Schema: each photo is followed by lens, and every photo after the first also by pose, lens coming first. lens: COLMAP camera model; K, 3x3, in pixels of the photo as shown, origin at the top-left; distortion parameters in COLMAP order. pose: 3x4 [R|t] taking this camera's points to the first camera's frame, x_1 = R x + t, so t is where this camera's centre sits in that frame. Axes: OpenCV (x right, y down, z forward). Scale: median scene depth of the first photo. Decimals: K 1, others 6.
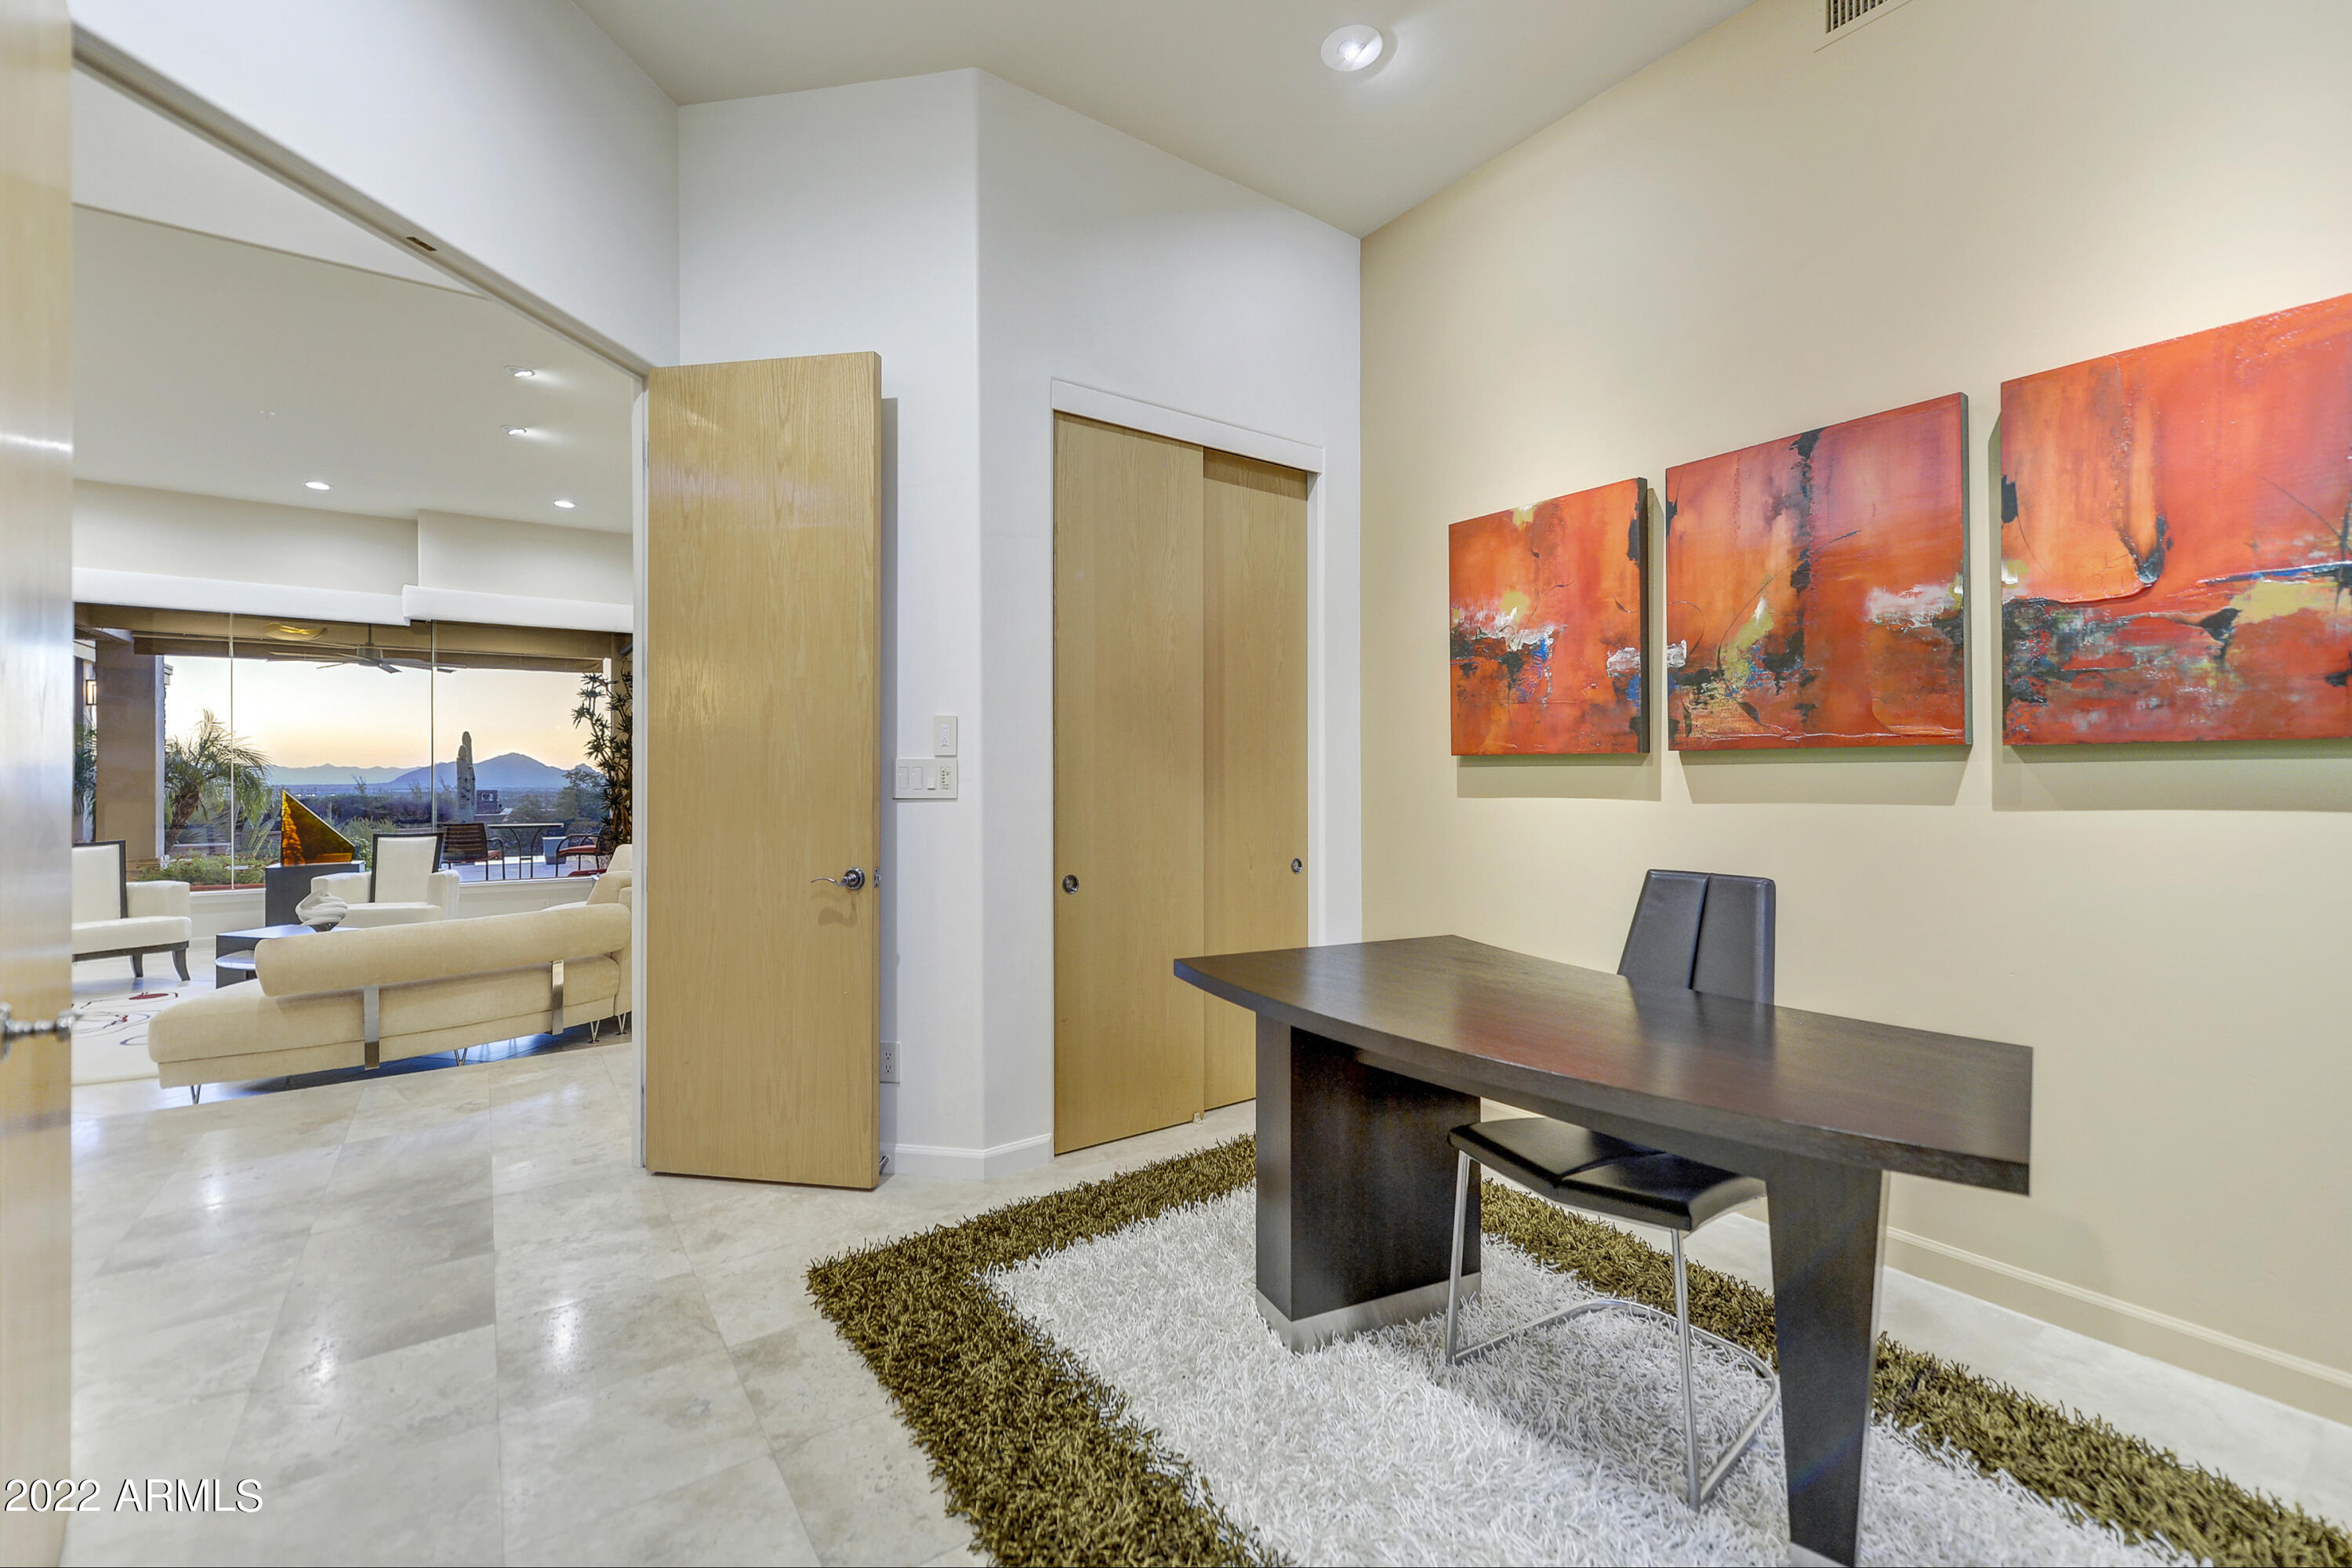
lens RADIAL K [[956.5, 0, 1164.4], [0, 956.5, 784.0], [0, 0, 1]] dist [0.003183, -0.000133]
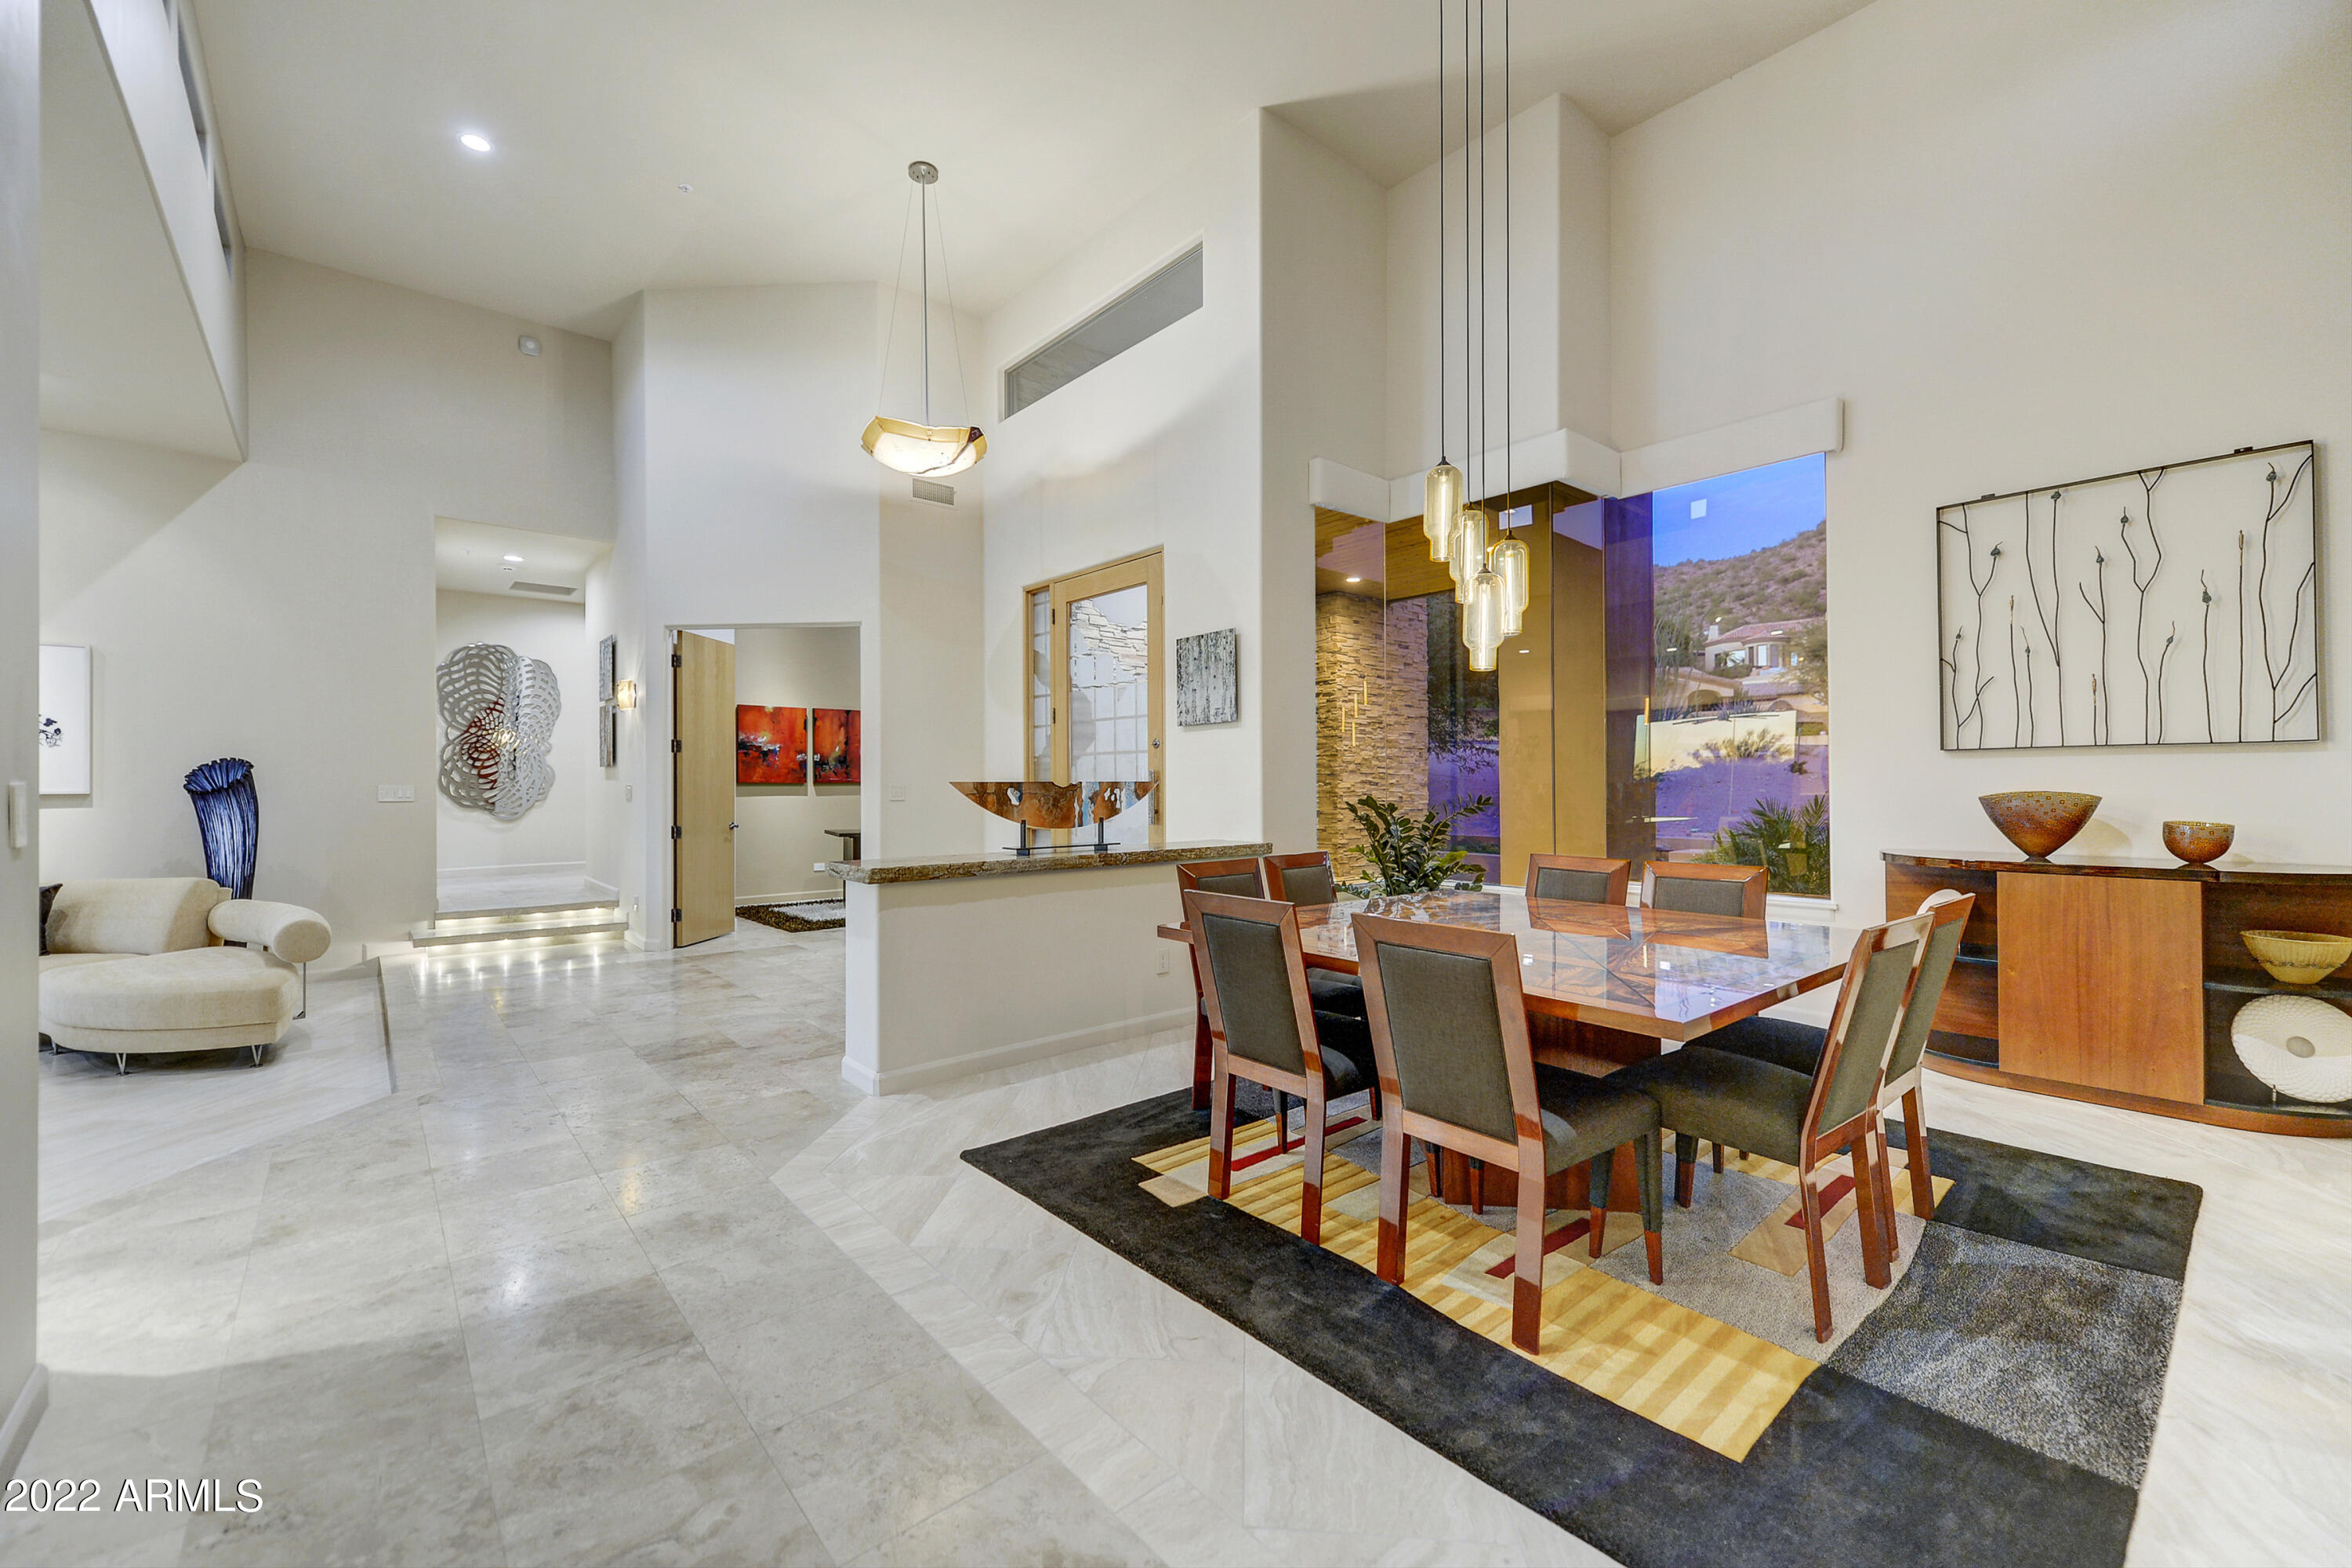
lens RADIAL K [[956.5, 0, 1175.4], [0, 956.5, 784.3], [0, 0, 1]] dist [0.003183, -0.000133]
pose [[-0.097181, 0.002993, 0.995262, -1.337040], [0.008709, 0.999960, -0.002157, -0.003602], [-0.995229, 0.008458, -0.097204, -0.020435]]
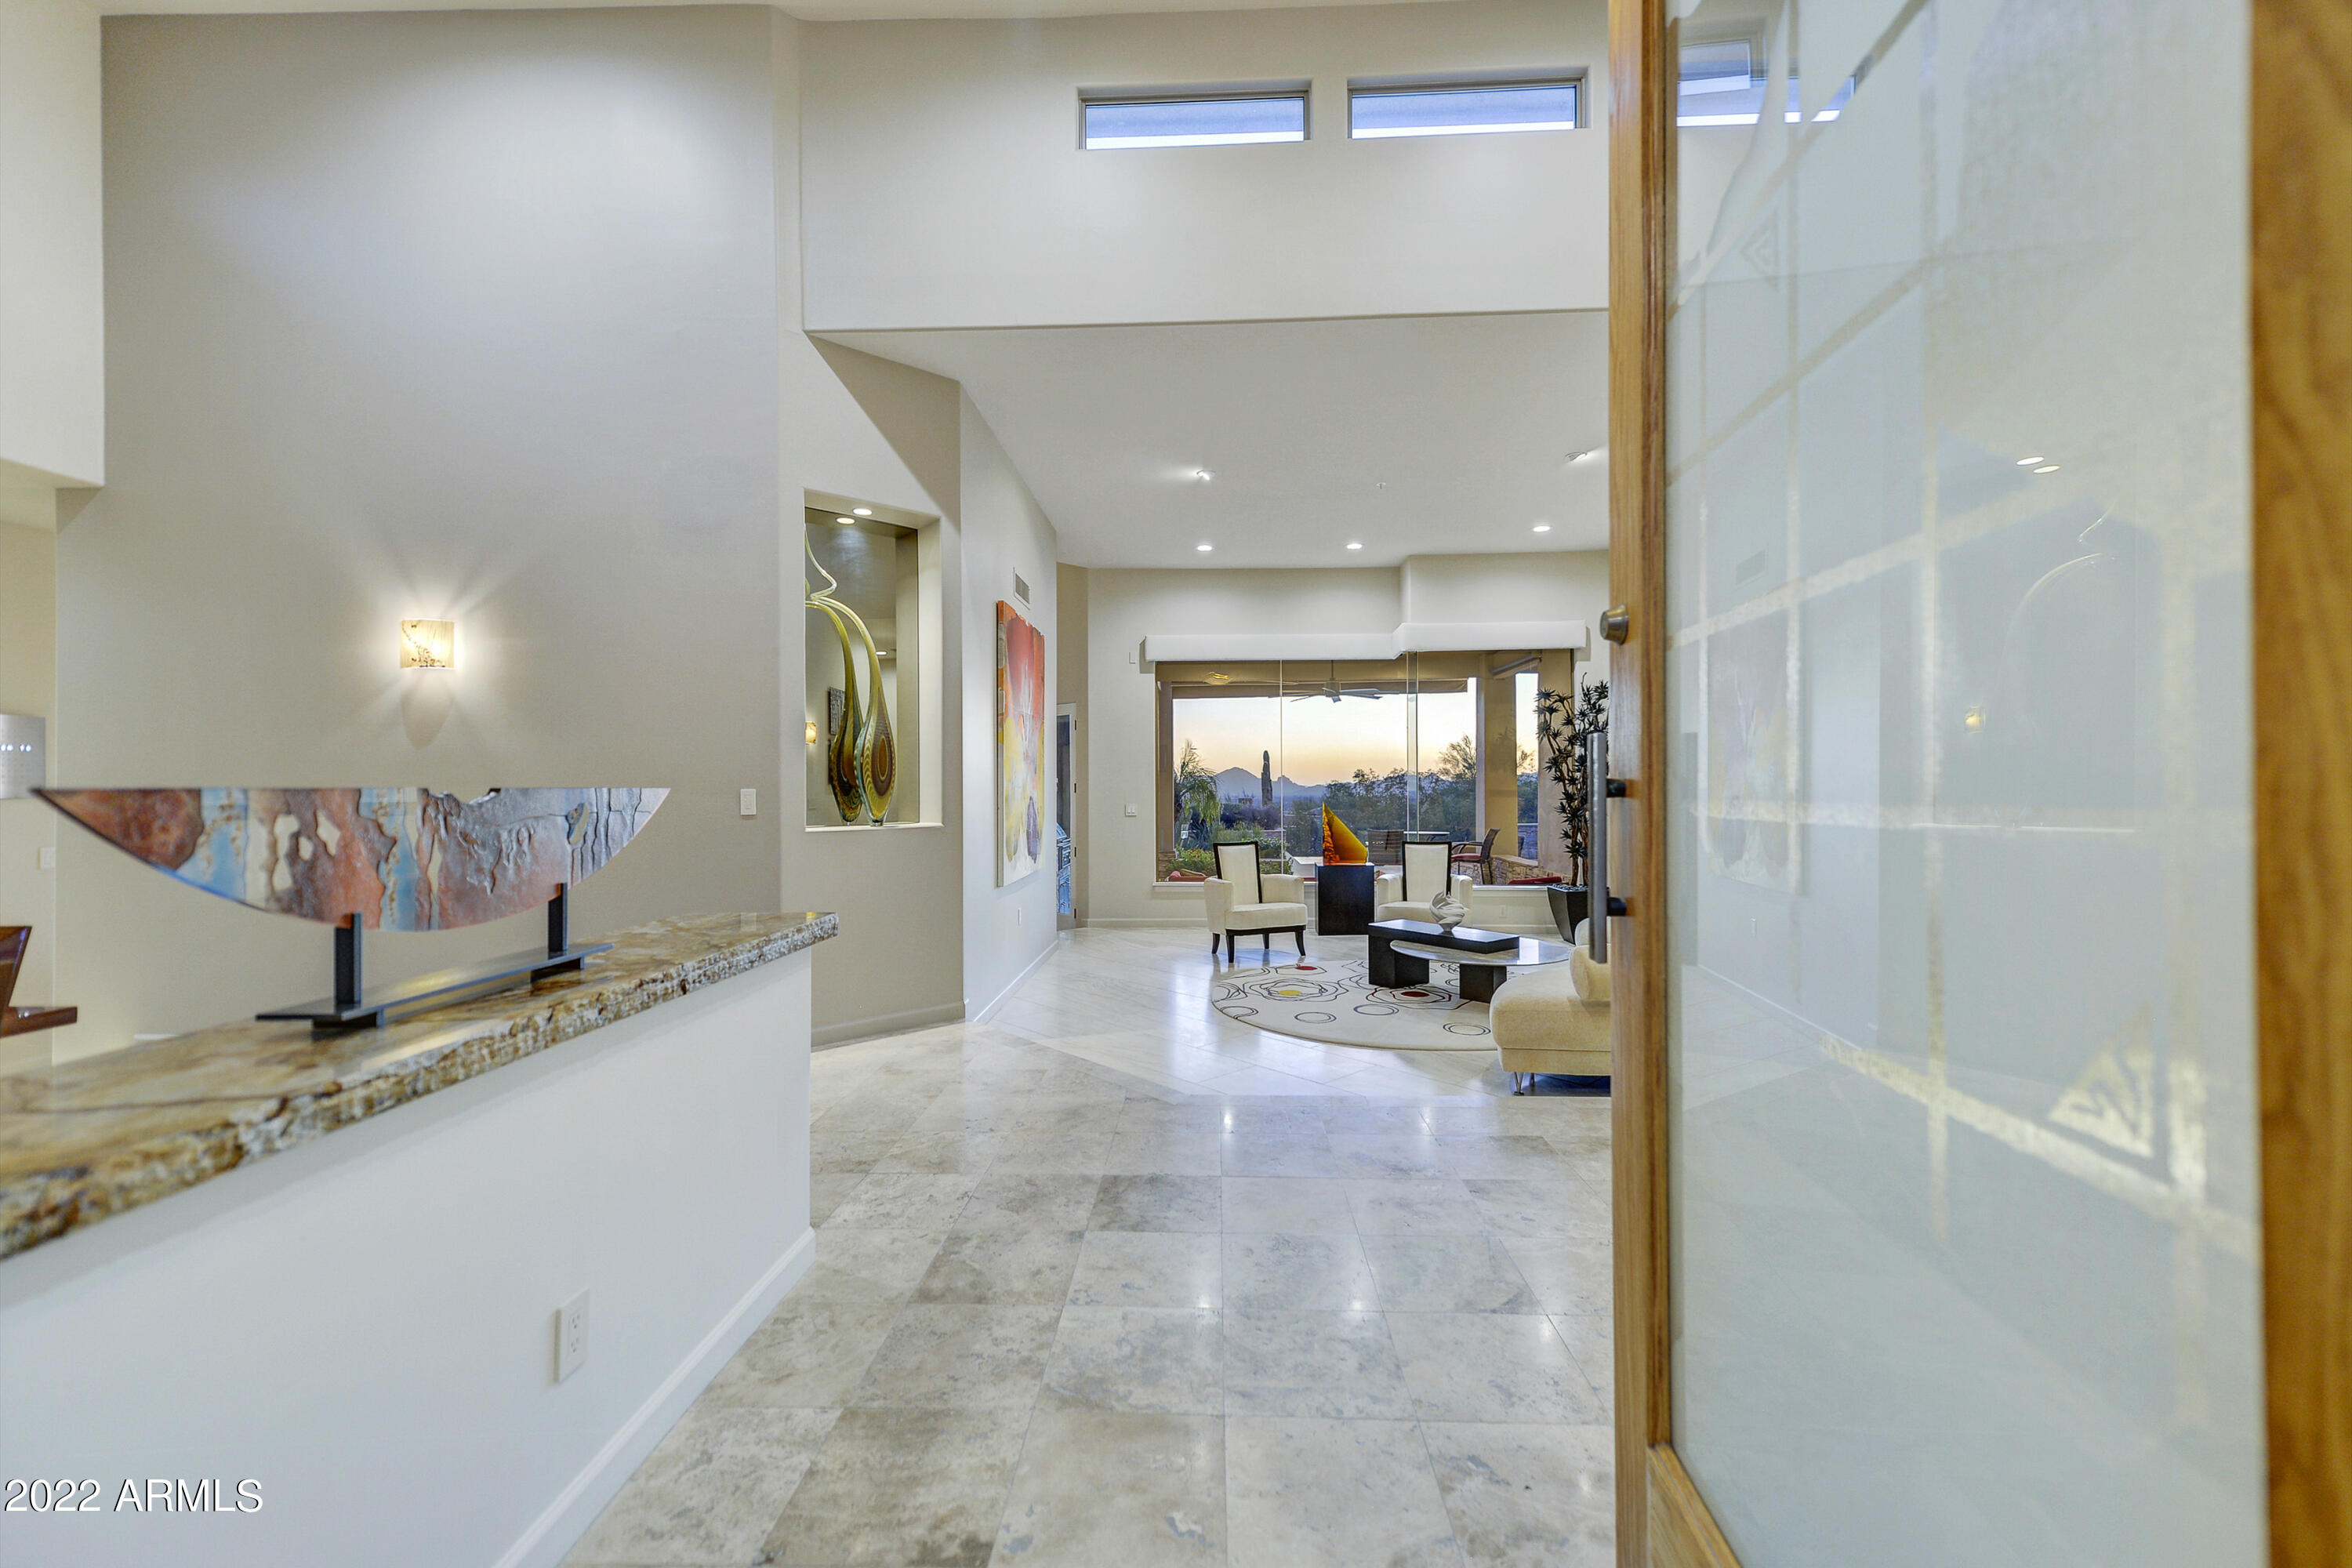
lens RADIAL K [[956.5, 0, 1174.2], [0, 956.5, 786.4], [0, 0, 1]] dist [0.003183, -0.000133]
pose [[0.788579, -0.011144, -0.614832, -0.384333], [0.007807, 0.999937, -0.008112, -0.007142], [0.614883, 0.001597, 0.788616, -0.080292]]
